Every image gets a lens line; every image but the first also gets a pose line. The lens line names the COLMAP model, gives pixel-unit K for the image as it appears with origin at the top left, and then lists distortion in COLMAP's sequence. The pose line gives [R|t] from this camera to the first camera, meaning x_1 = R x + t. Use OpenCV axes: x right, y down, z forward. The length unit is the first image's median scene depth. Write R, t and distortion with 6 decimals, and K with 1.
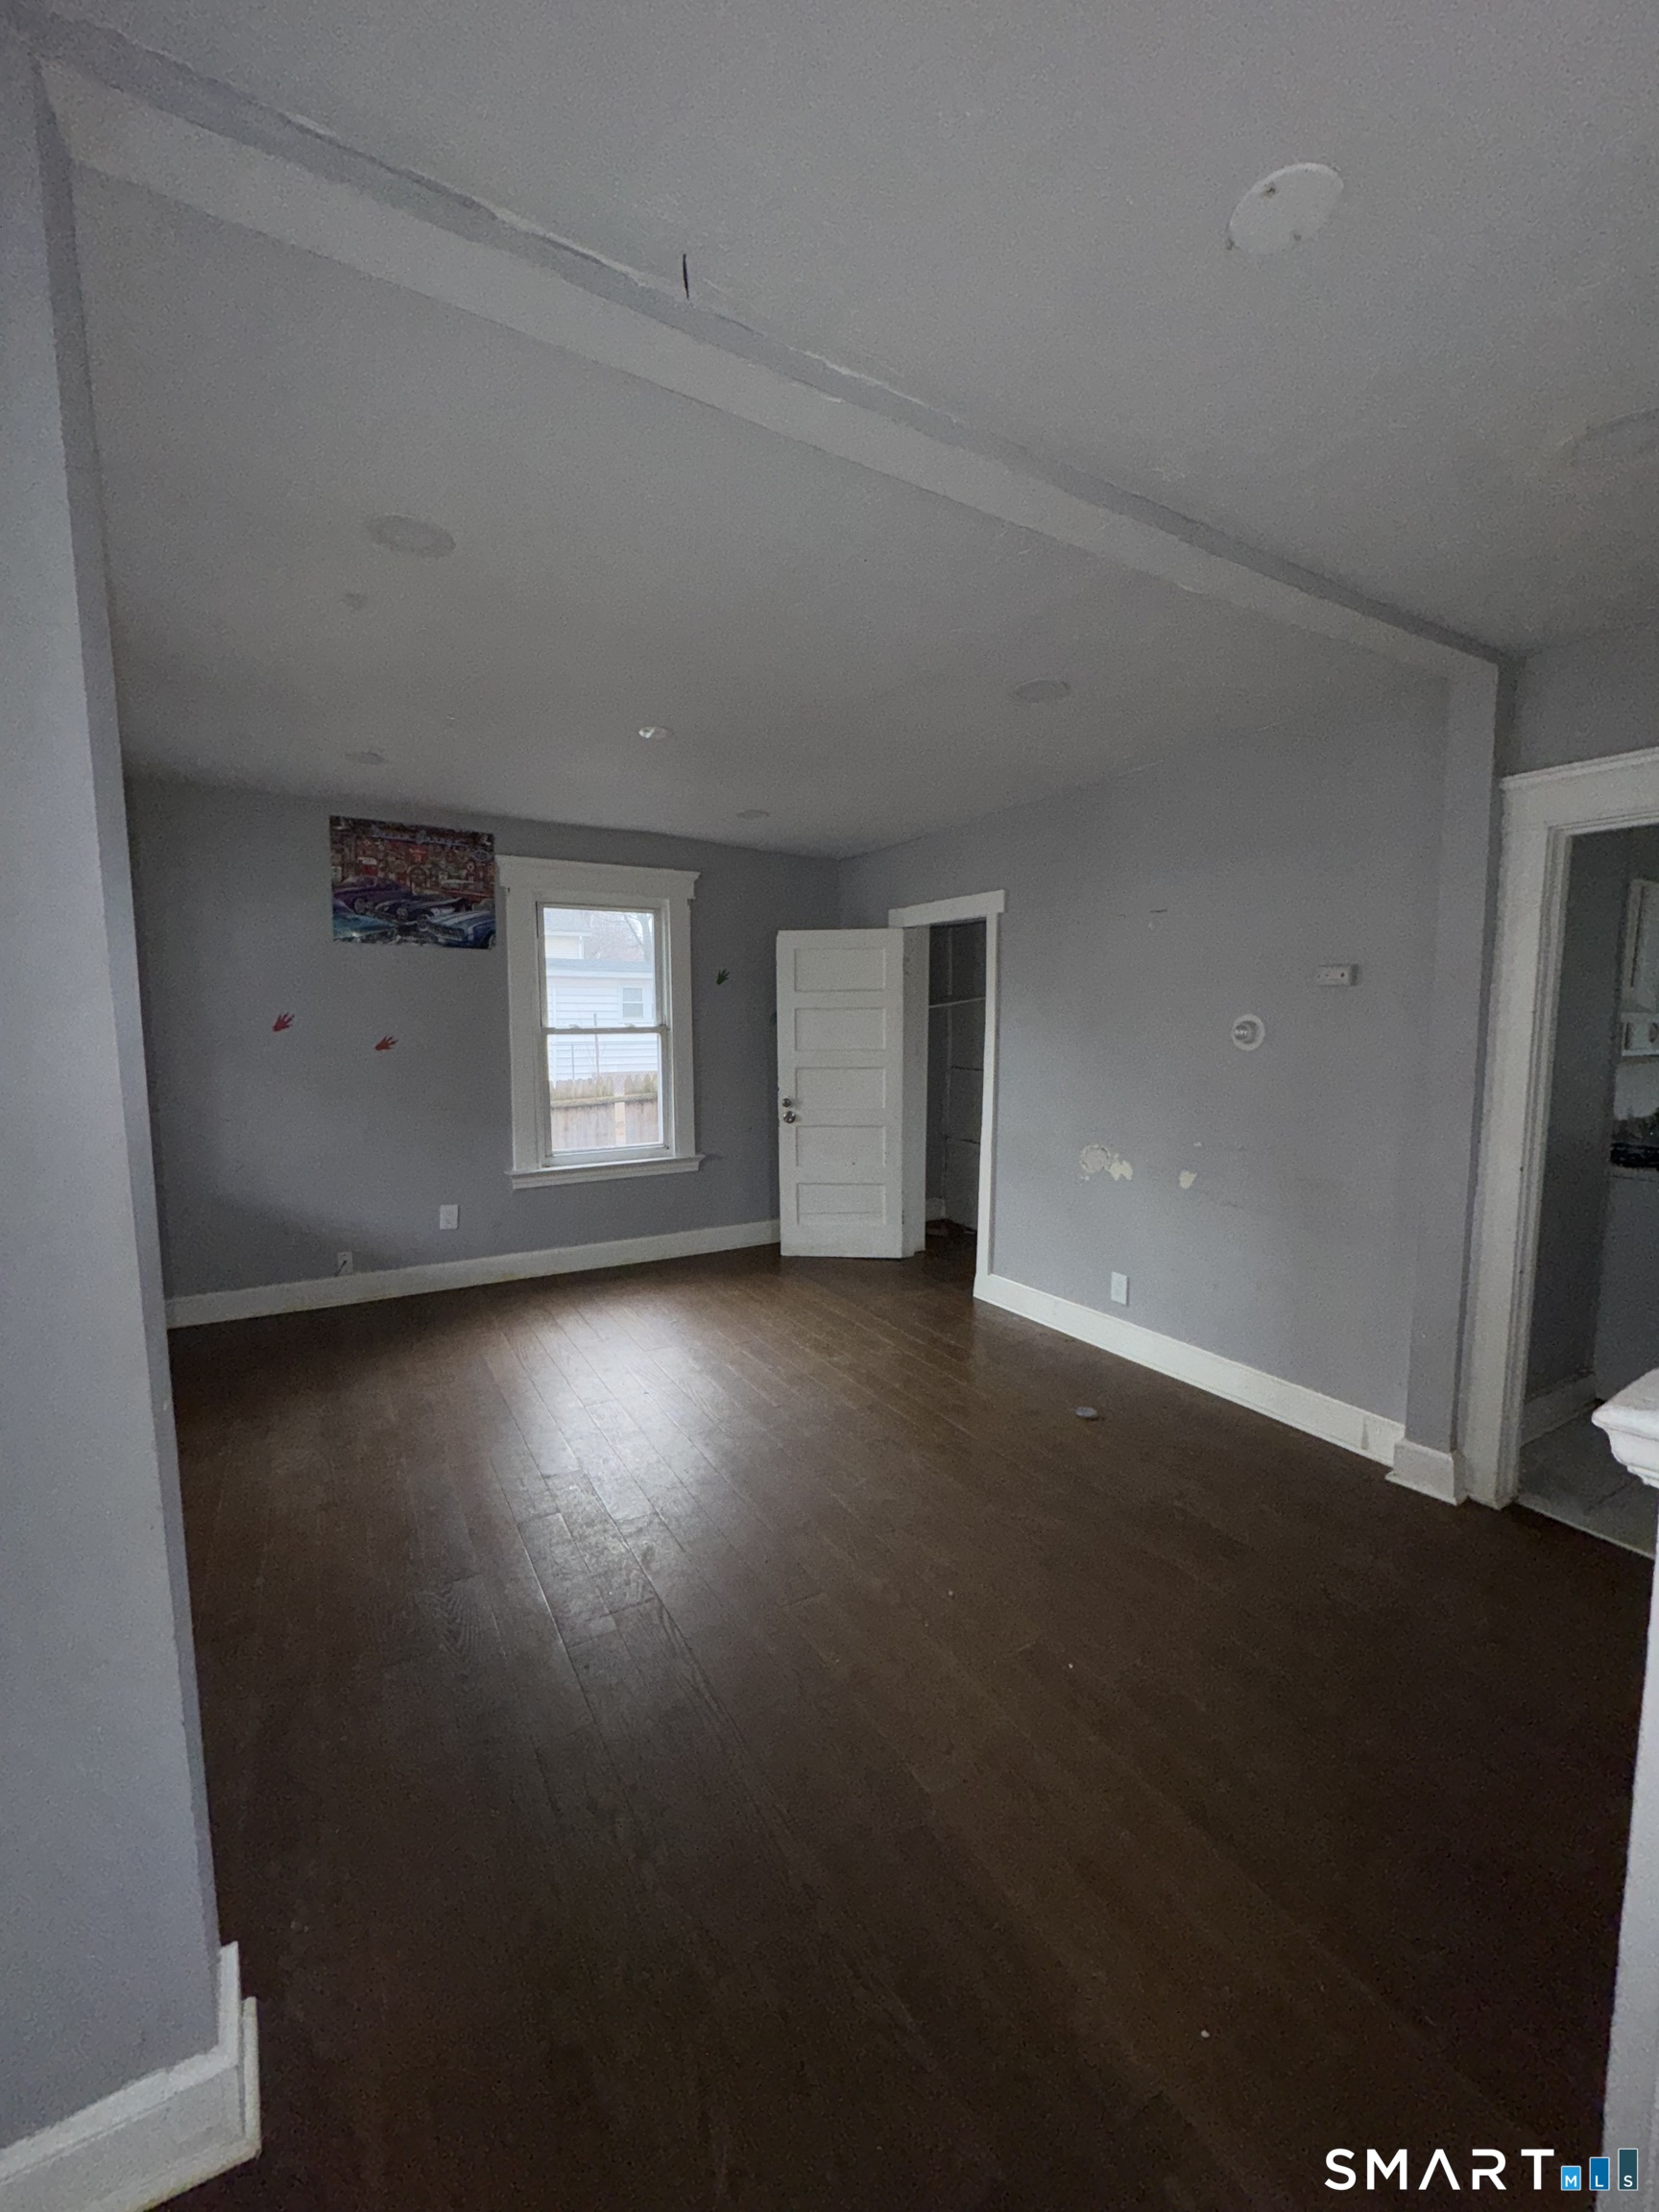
lens RADIAL K [[885.1, 0, 809.8], [0, 885.1, 1110.8], [0, 0, 1]] dist [-0.004402, 0.000456]
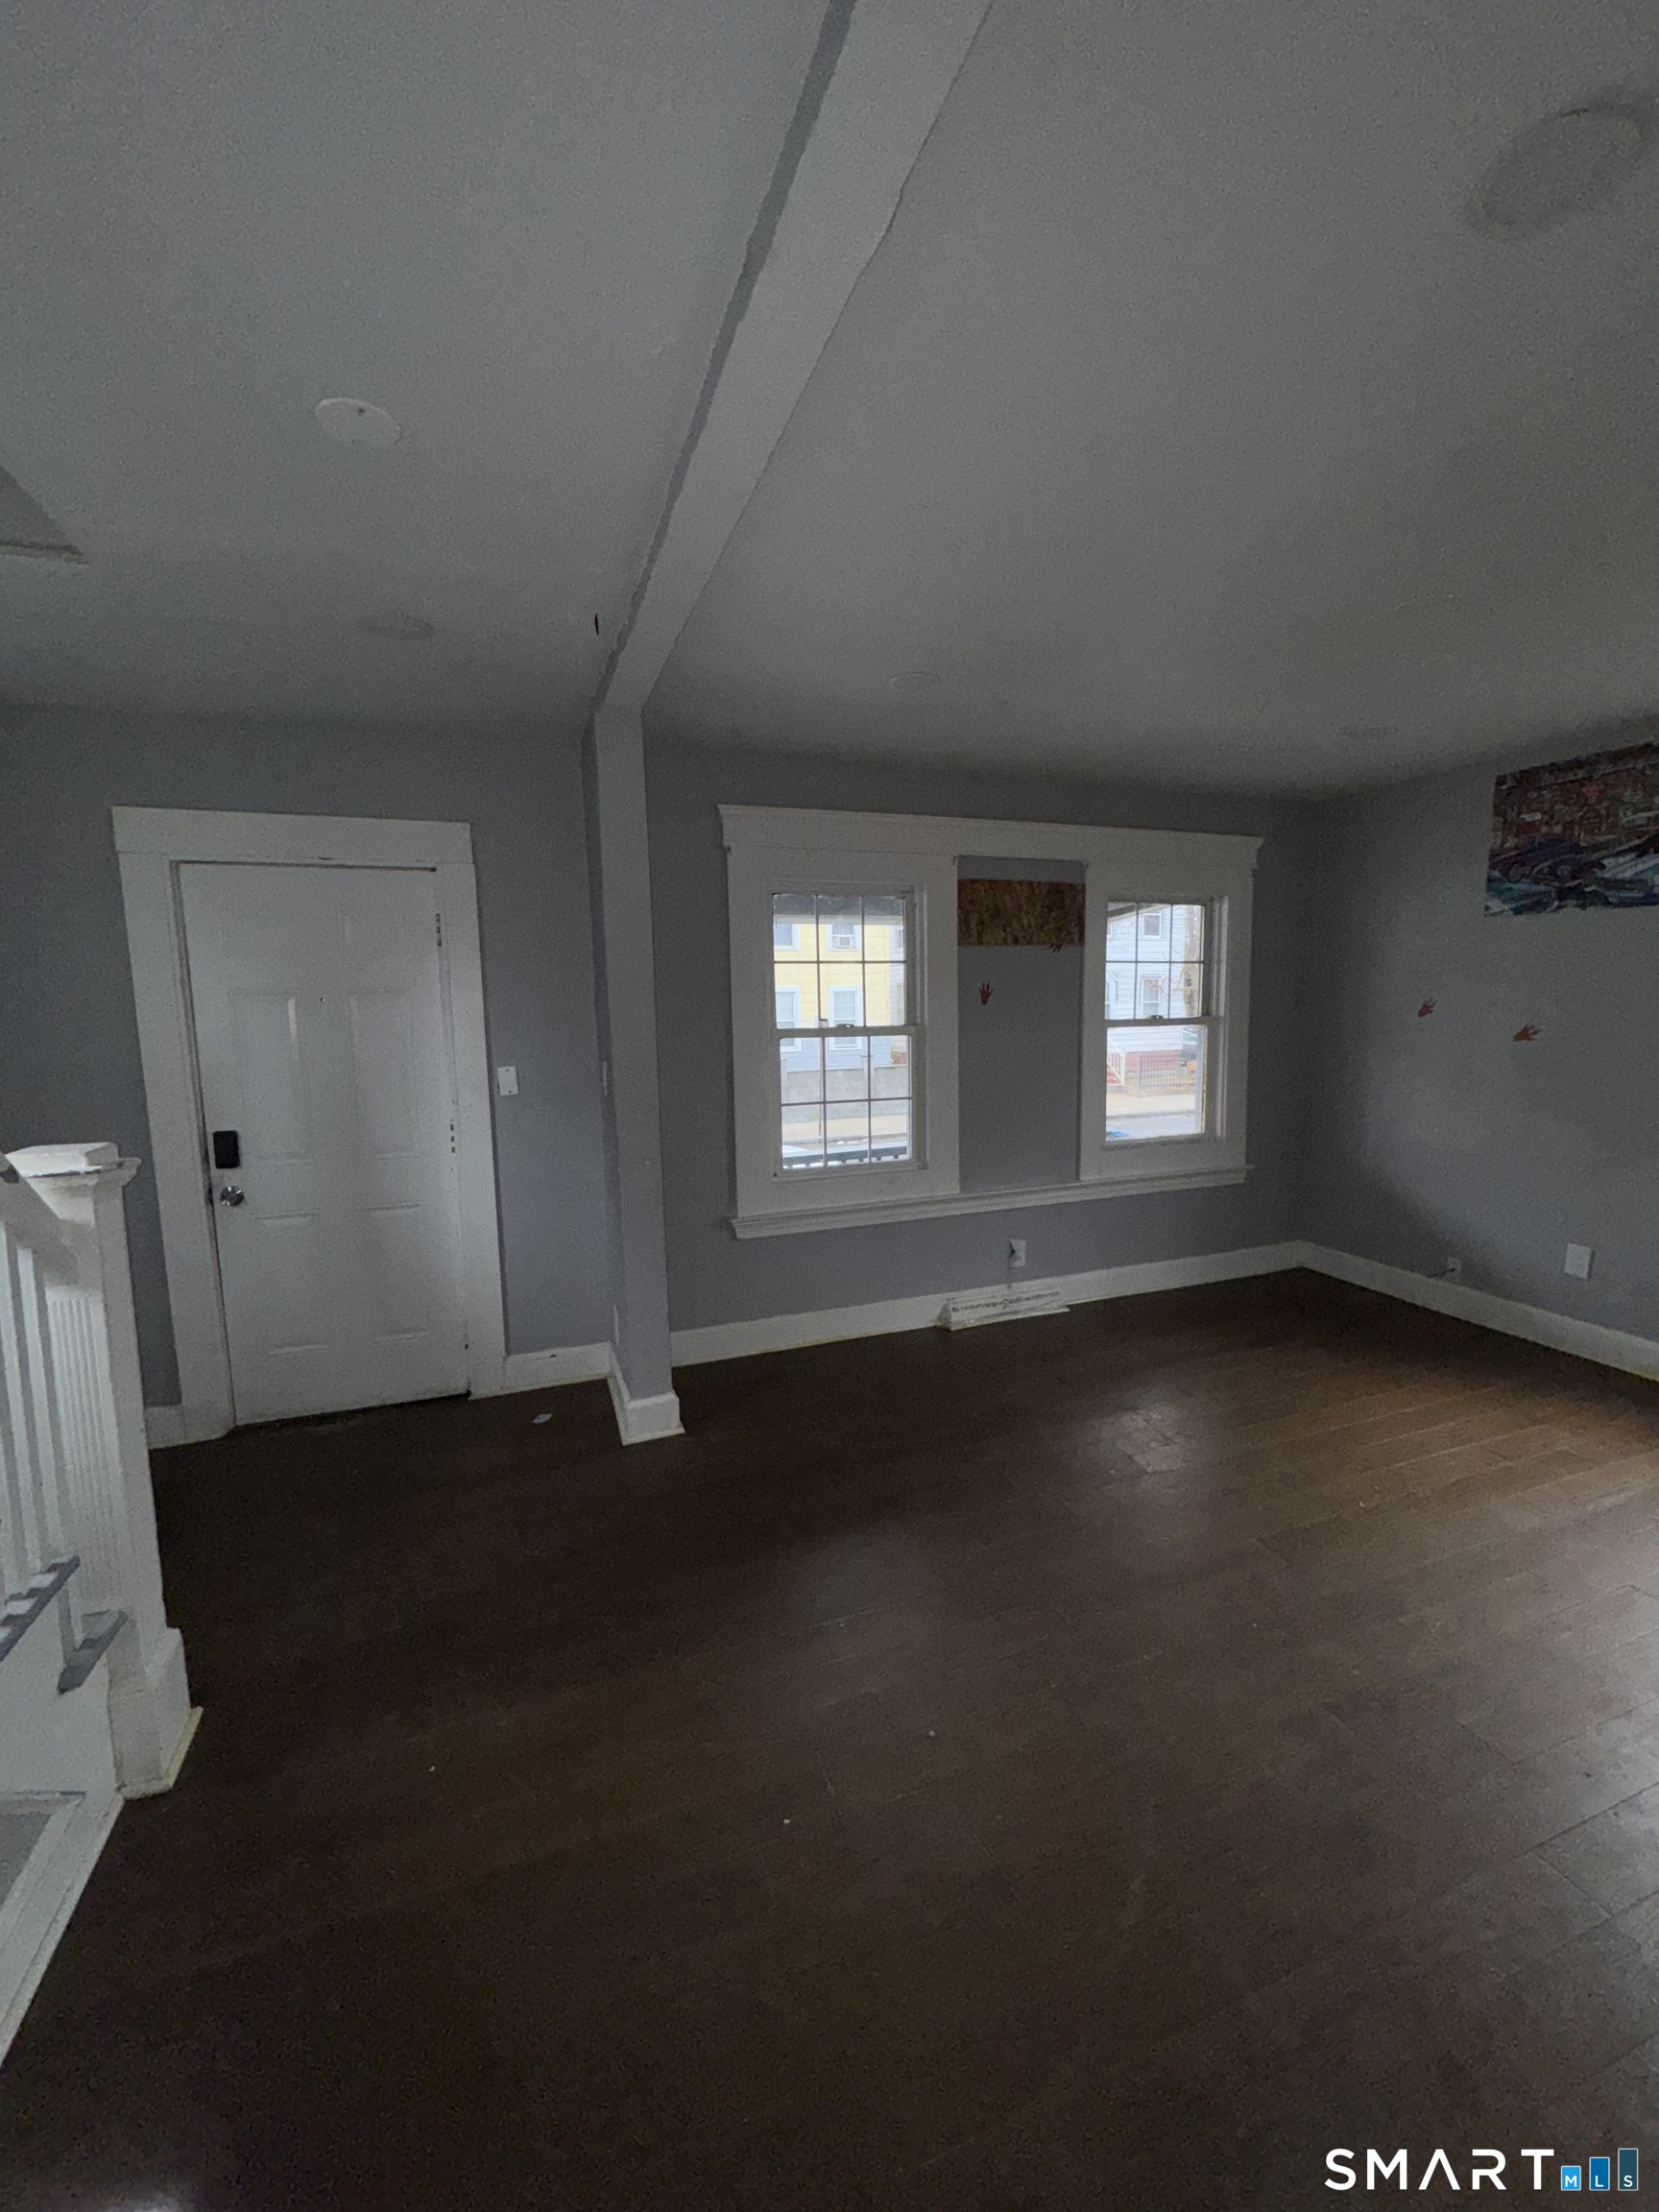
lens RADIAL K [[915.0, 0, 816.5], [0, 915.0, 1102.5], [0, 0, 1]] dist [0.001663, 0.000045]
pose [[-0.193895, 0.115235, -0.974231, 0.505202], [-0.081516, 0.987750, 0.133058, -0.071745], [0.977630, 0.105214, -0.182126, 0.505934]]
